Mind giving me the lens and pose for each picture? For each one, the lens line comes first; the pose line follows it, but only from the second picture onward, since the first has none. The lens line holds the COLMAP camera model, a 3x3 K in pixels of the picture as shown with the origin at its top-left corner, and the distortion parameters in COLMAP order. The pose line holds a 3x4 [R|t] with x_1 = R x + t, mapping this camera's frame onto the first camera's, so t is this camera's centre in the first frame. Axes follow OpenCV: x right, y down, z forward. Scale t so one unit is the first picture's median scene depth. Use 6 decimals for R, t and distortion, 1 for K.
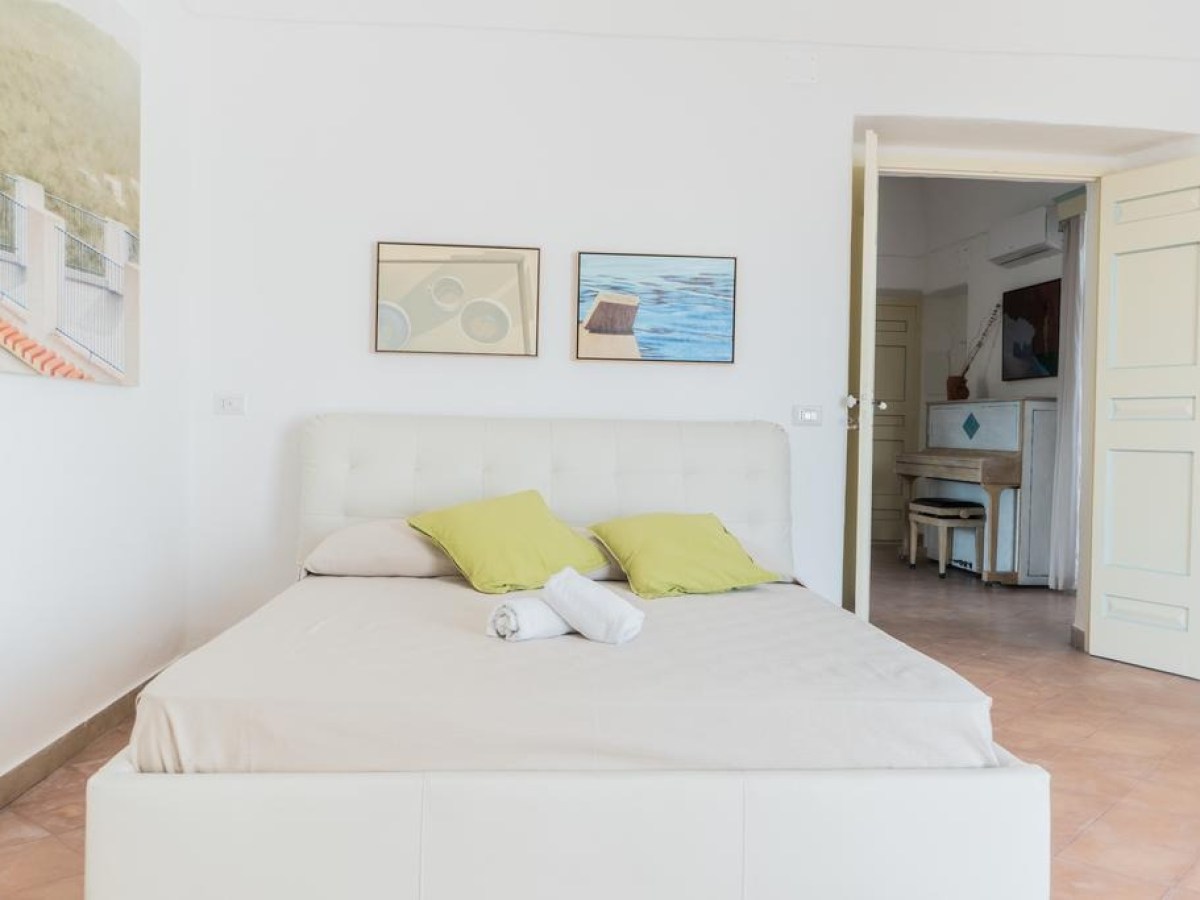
lens RADIAL K [[1080.5, 0, 600.0], [0, 1080.5, 450.0], [0, 0, 1]] dist [-0.009549, 0.010405]
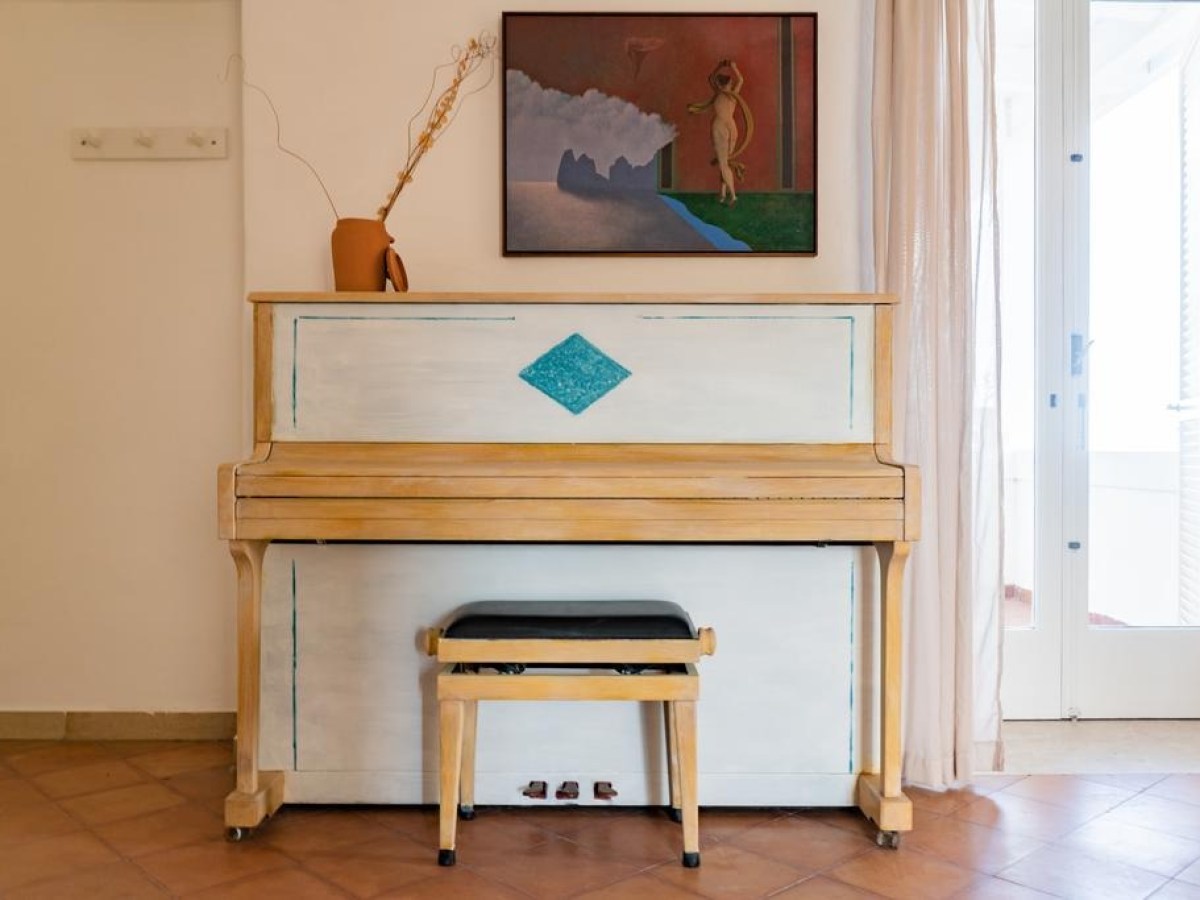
lens RADIAL K [[1080.5, 0, 600.0], [0, 1080.5, 450.0], [0, 0, 1]] dist [-0.009549, 0.010405]
pose [[0.076061, -0.029248, 0.996674, 0.011968], [0.021843, 0.999379, 0.027660, -0.007685], [-0.996864, 0.019667, 0.076652, 0.964731]]
